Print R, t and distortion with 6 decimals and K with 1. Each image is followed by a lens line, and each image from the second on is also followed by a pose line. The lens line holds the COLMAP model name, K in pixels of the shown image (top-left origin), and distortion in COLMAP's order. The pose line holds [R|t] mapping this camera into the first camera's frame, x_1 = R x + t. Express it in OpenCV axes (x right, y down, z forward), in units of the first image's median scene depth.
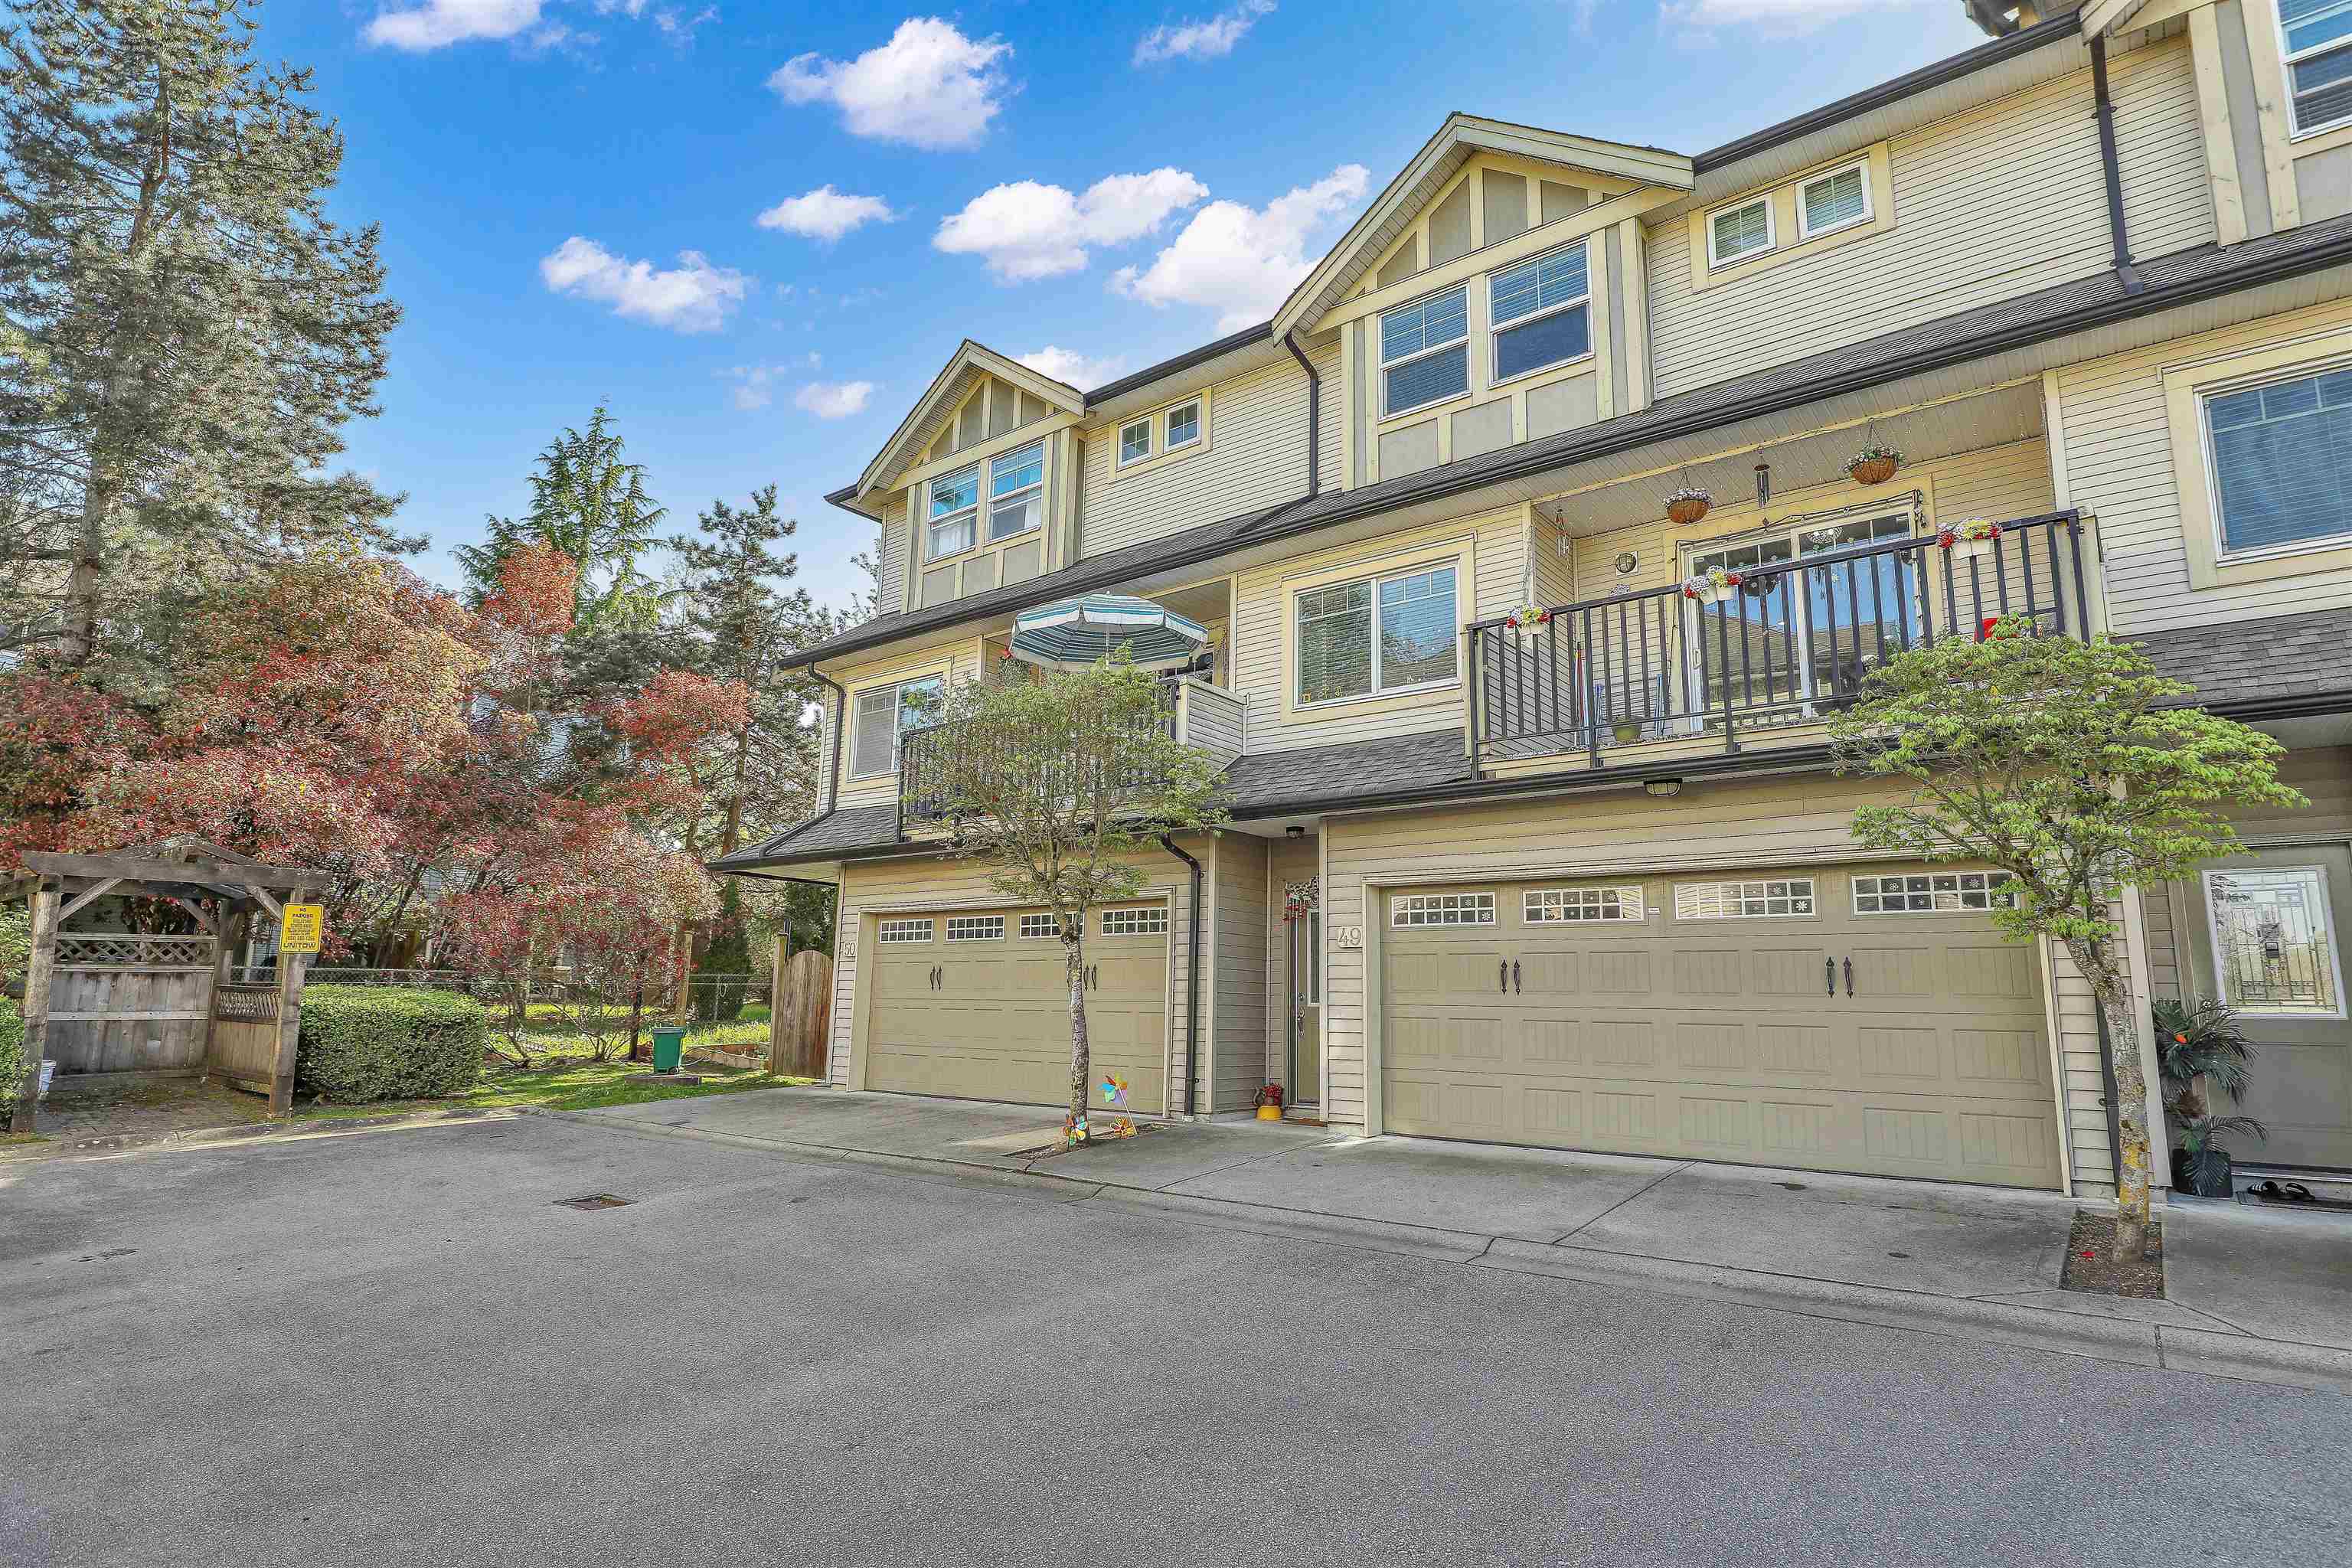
lens RADIAL K [[1113.7, 0, 1178.4], [0, 1113.7, 809.9], [0, 0, 1]] dist [0.001178, 0.000328]
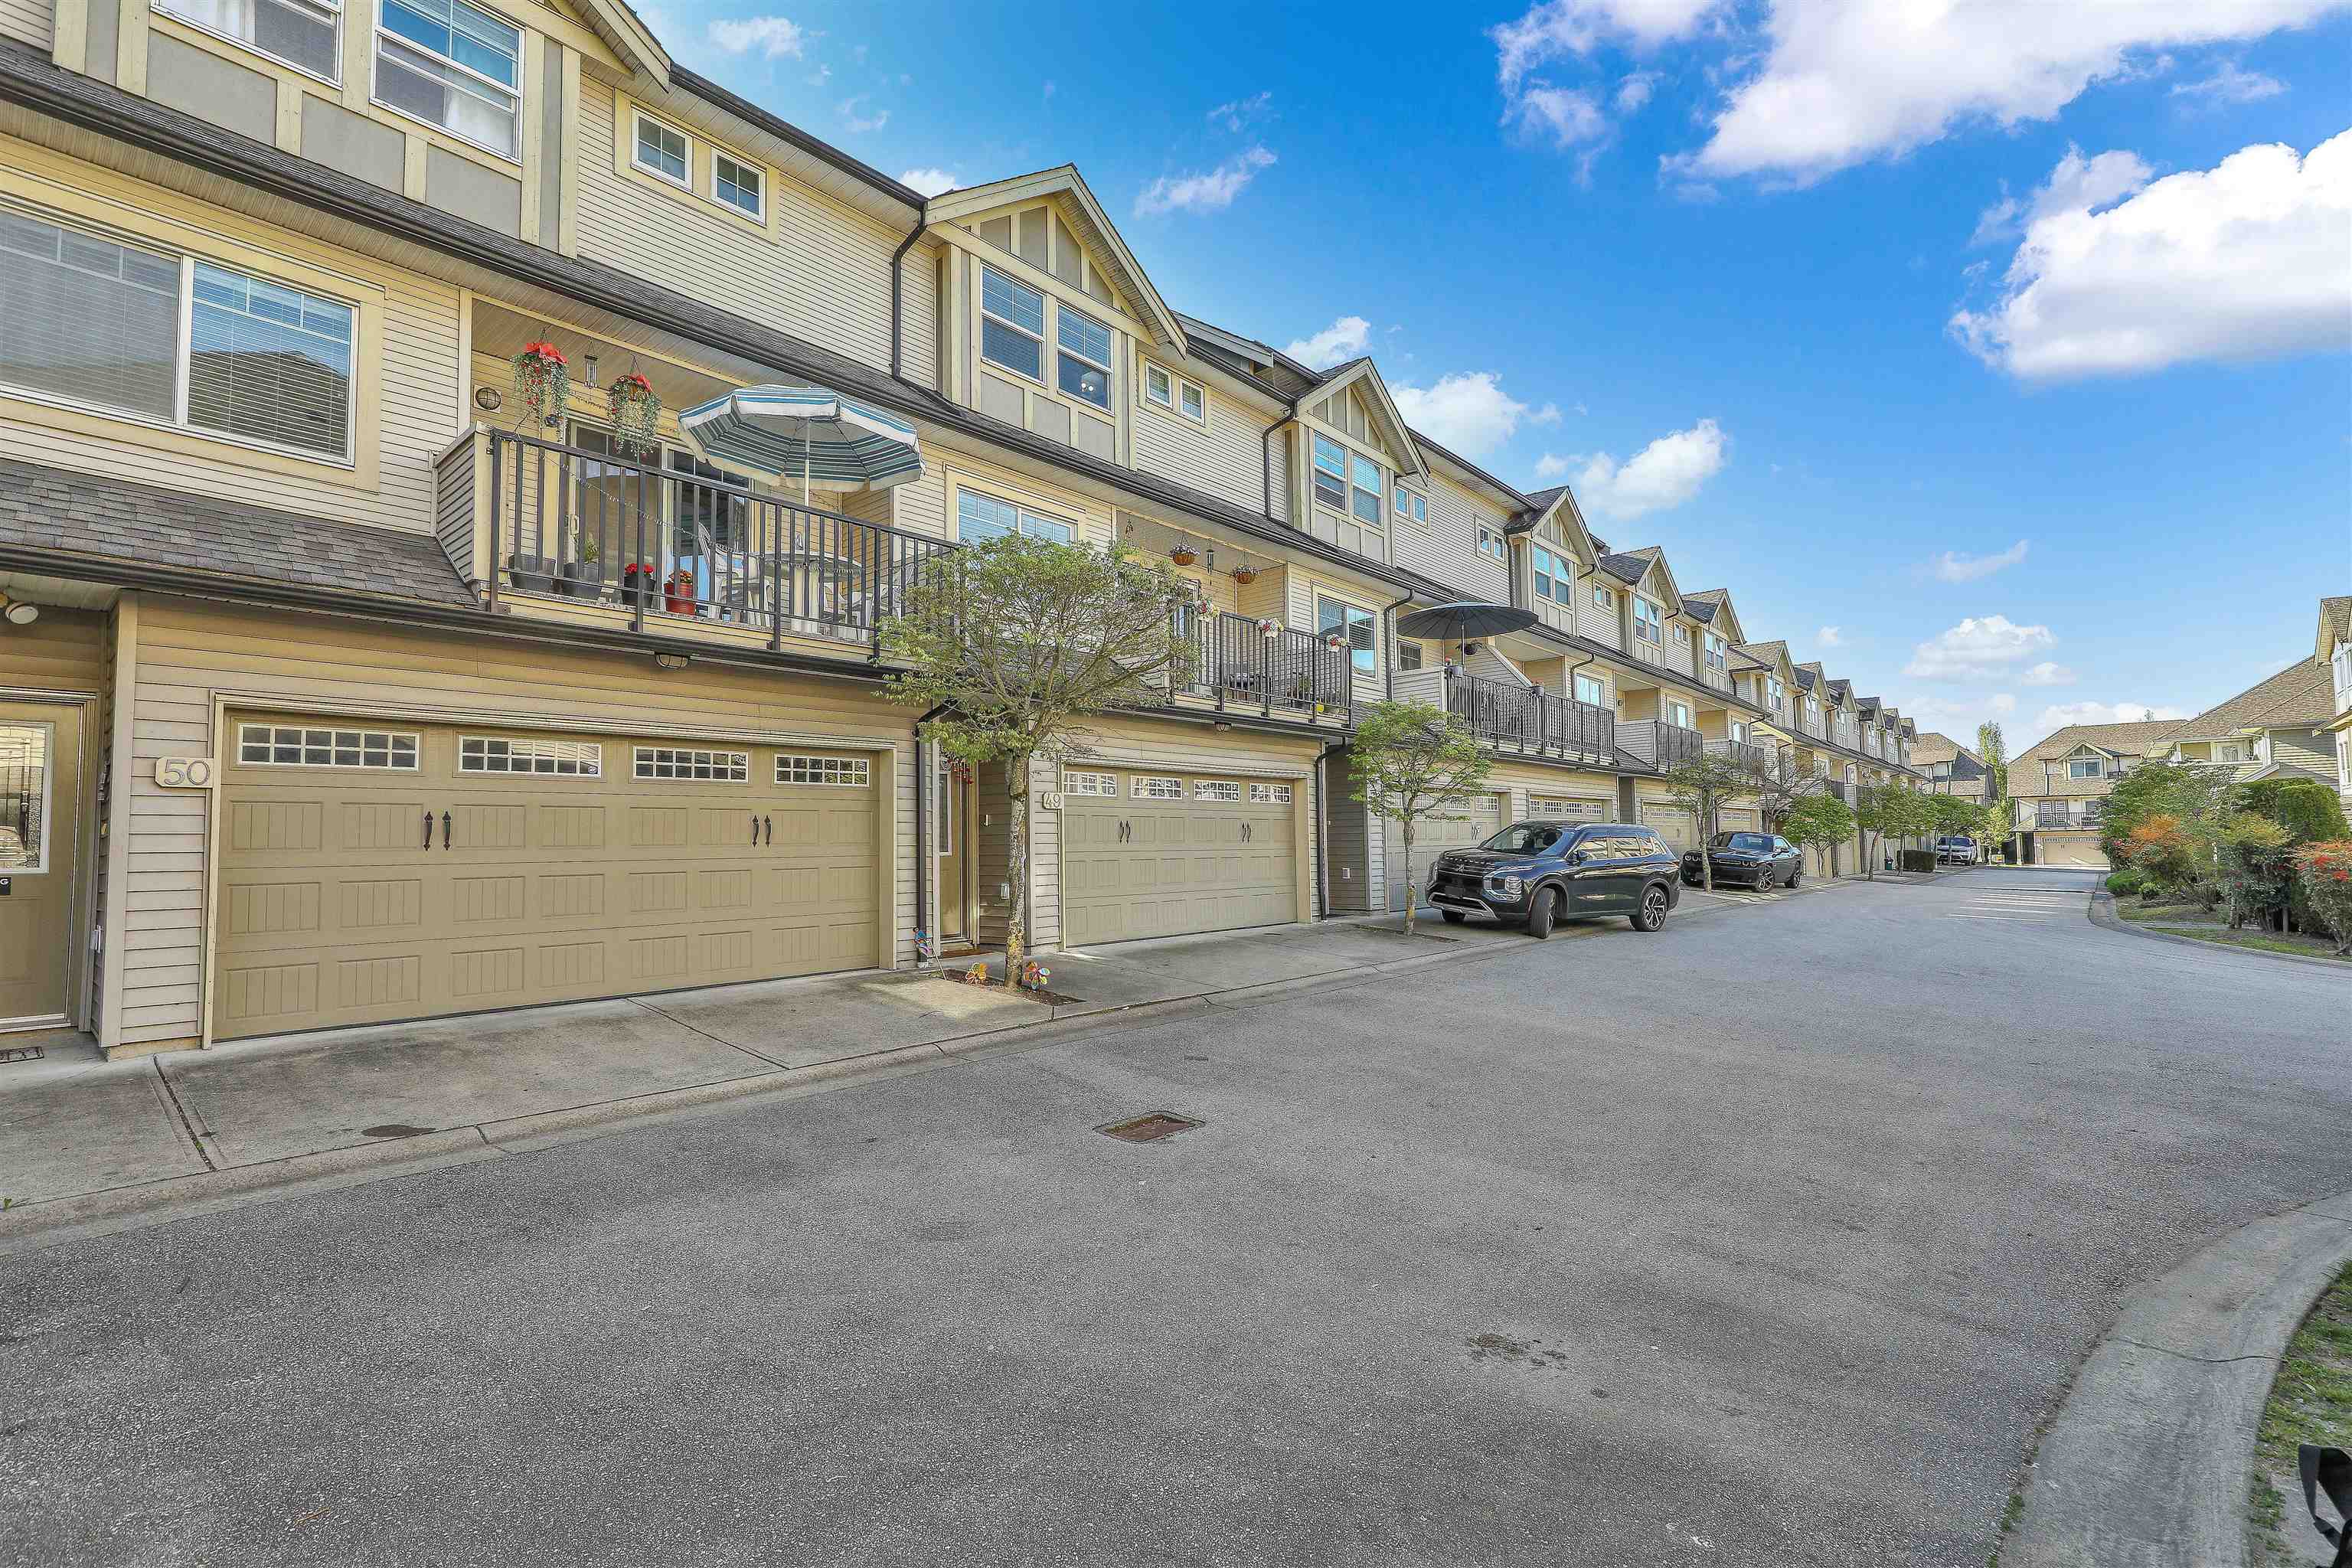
lens RADIAL K [[1055.9, 0, 1182.7], [0, 1055.9, 784.5], [0, 0, 1]] dist [0.002446, 0.000669]
pose [[0.104636, 0.047111, 0.993394, -0.735869], [-0.150580, 0.988112, -0.031000, 0.078563], [-0.983045, -0.146341, 0.110486, 0.510404]]
